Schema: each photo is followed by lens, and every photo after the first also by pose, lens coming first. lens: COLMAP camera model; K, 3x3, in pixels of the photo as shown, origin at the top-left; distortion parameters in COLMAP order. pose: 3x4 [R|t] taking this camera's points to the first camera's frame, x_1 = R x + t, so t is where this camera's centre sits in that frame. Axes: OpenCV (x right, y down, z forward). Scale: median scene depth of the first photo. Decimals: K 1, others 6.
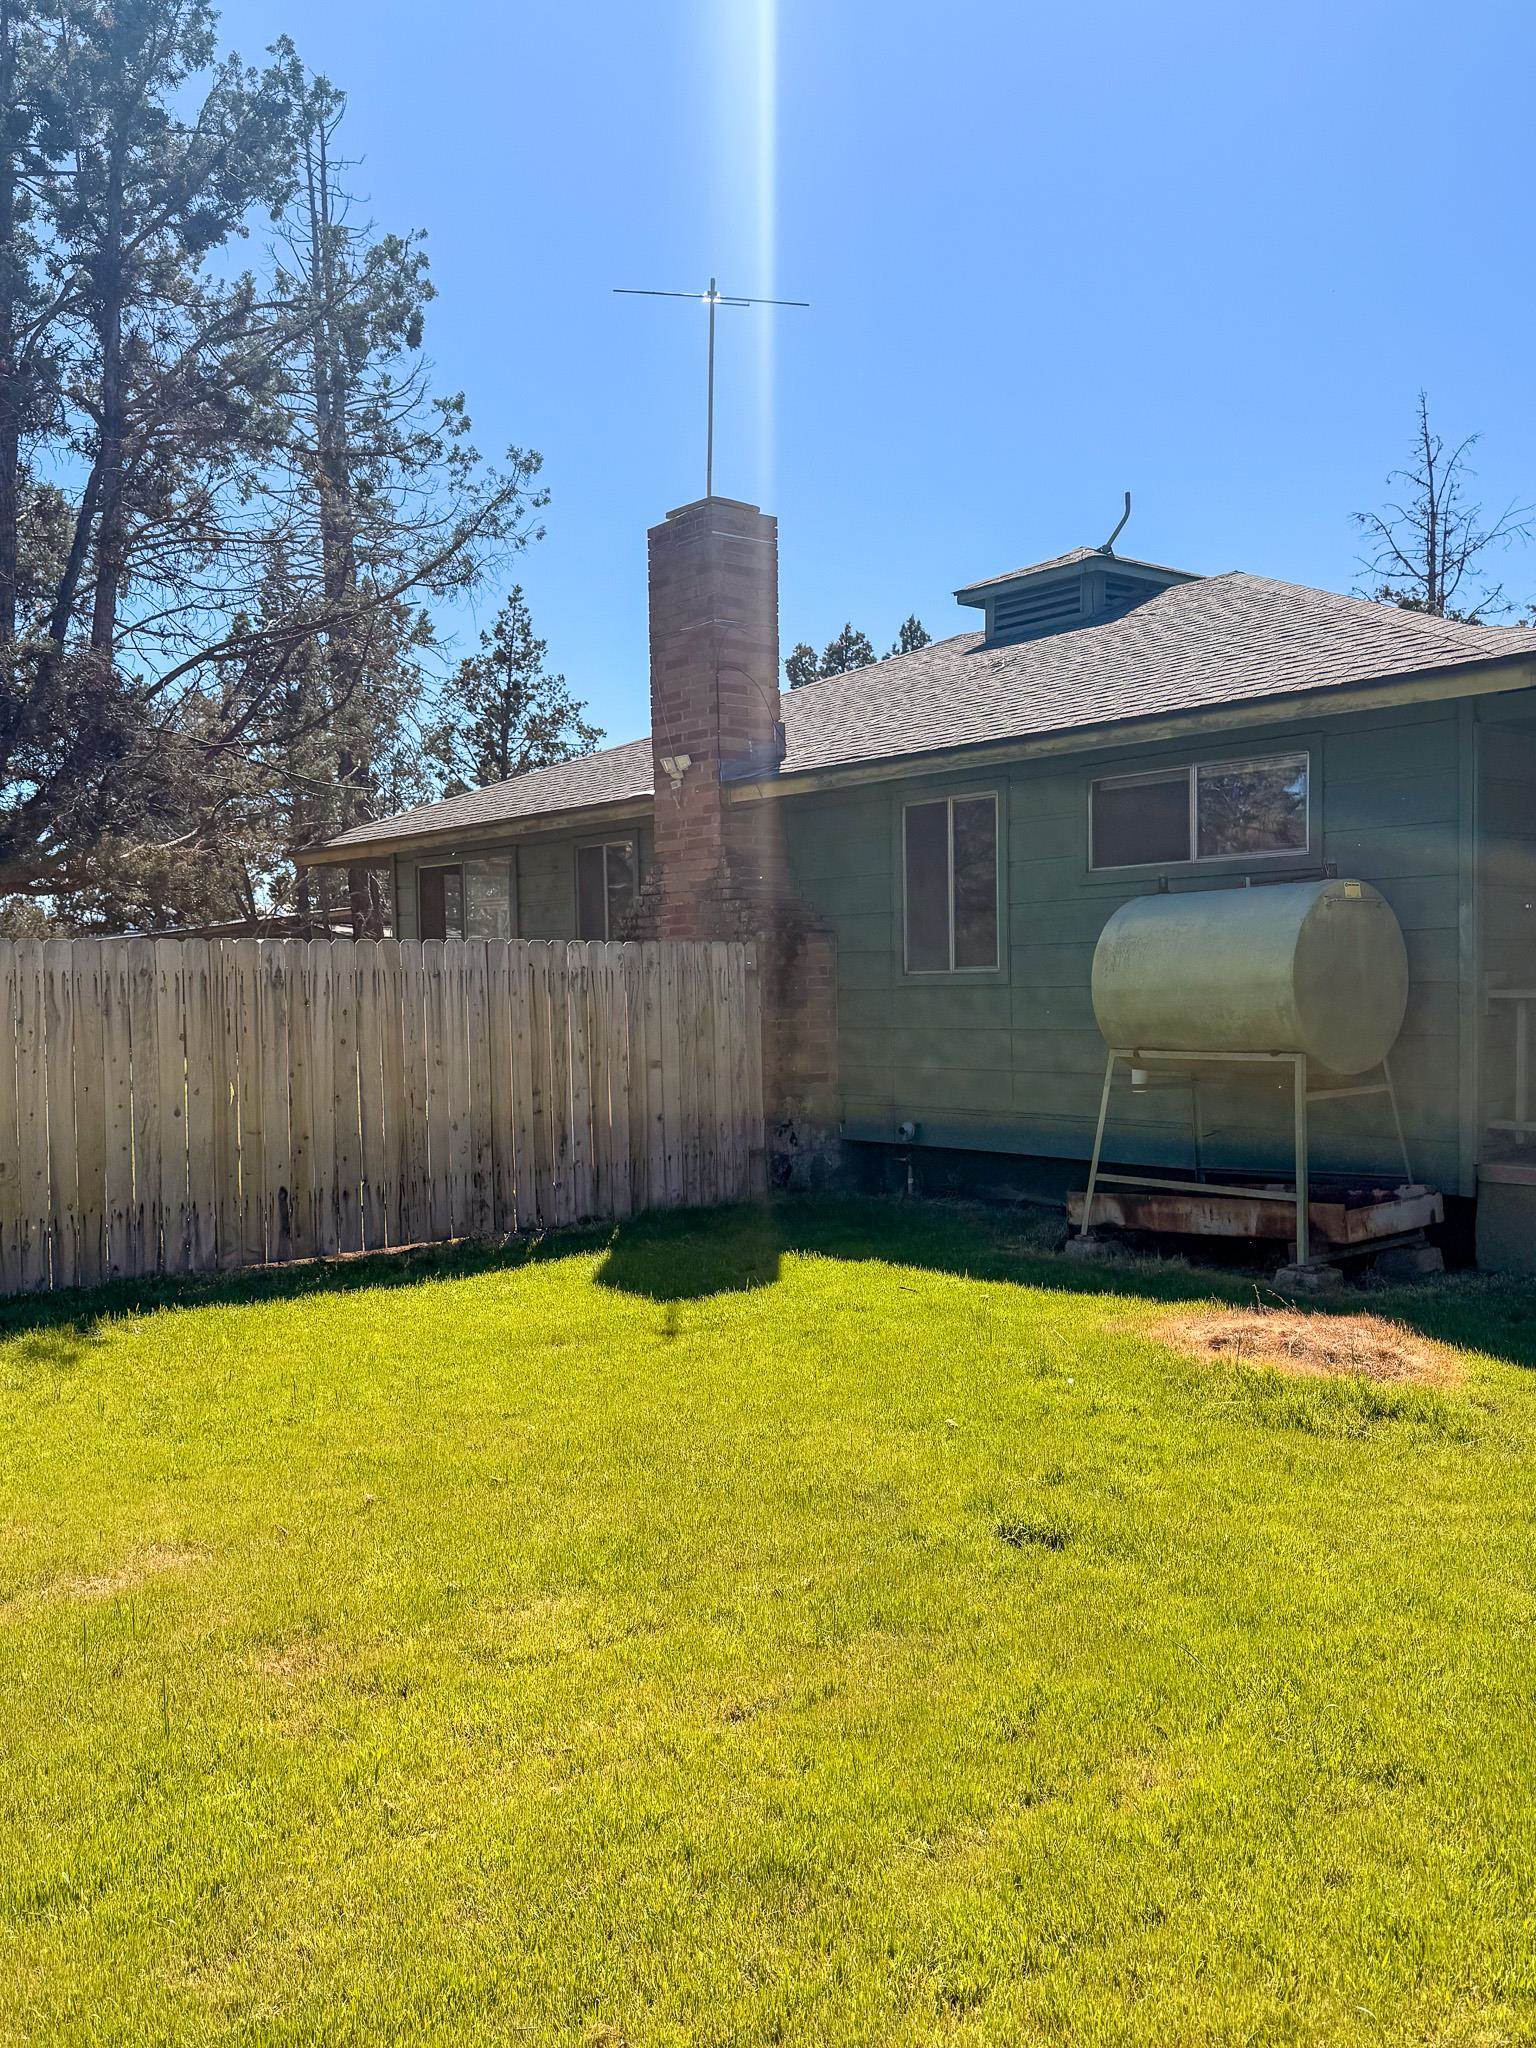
lens RADIAL K [[1718.5, 0, 769.7], [0, 1718.5, 1022.7], [0, 0, 1]] dist [0.010146, -0.000313]
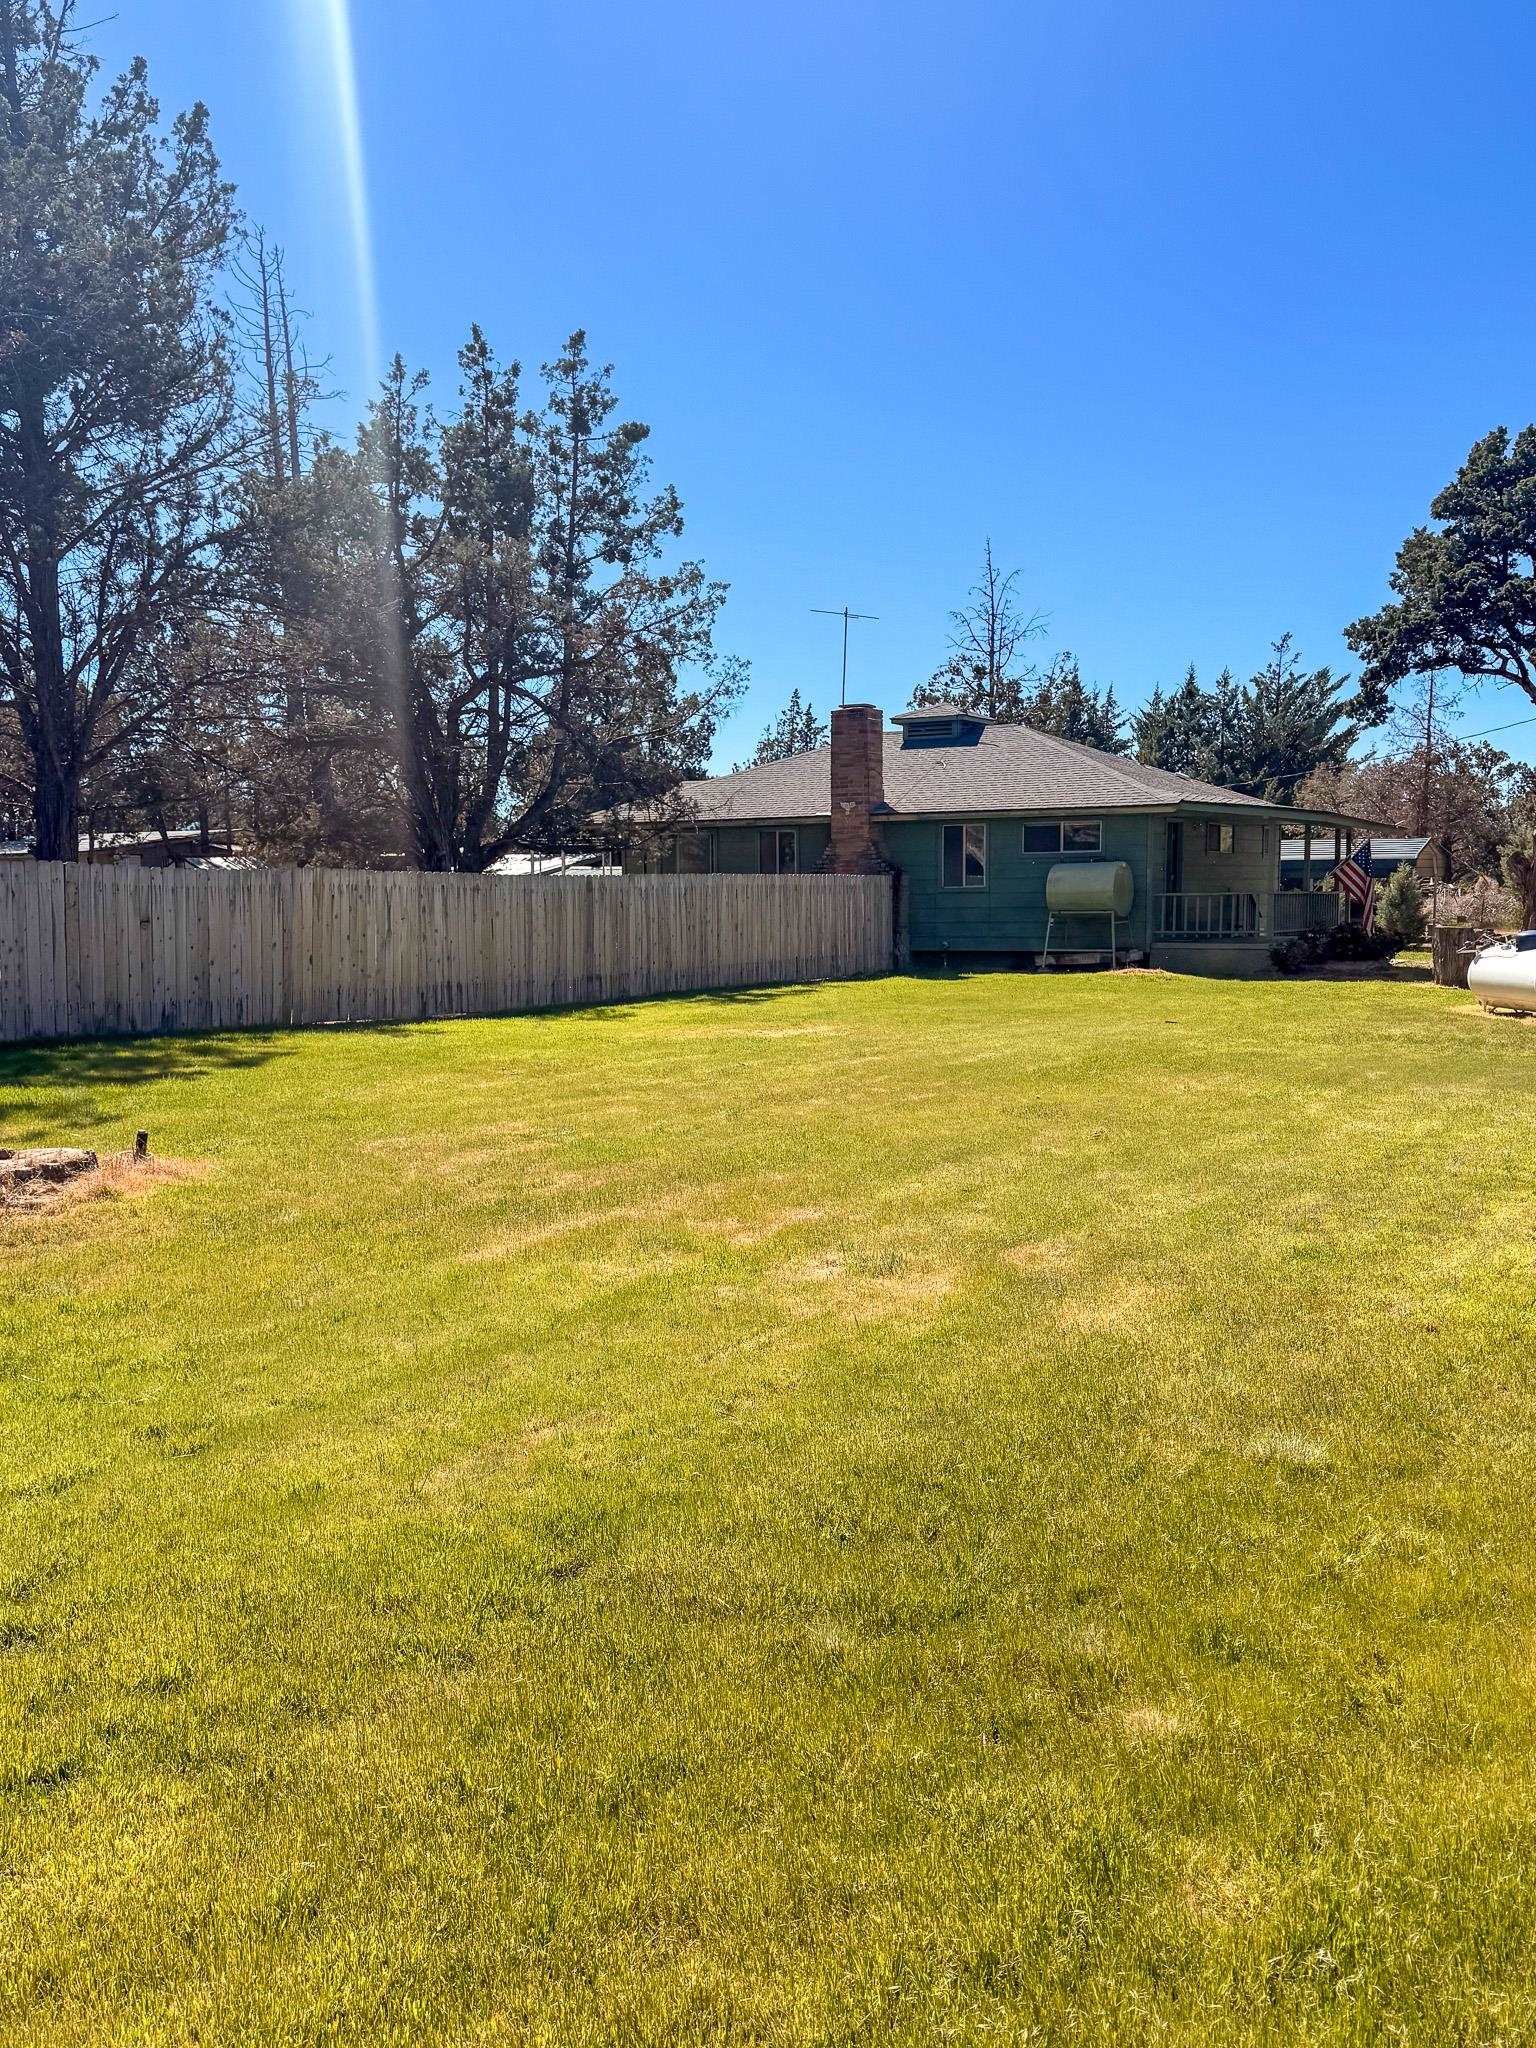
lens RADIAL K [[1718.5, 0, 769.7], [0, 1718.5, 1022.7], [0, 0, 1]] dist [0.010146, -0.000313]
pose [[0.945337, -0.014661, 0.325766, -0.985084], [0.000028, 0.998992, 0.044879, 0.058276], [-0.326096, -0.042417, 0.944385, -1.375652]]
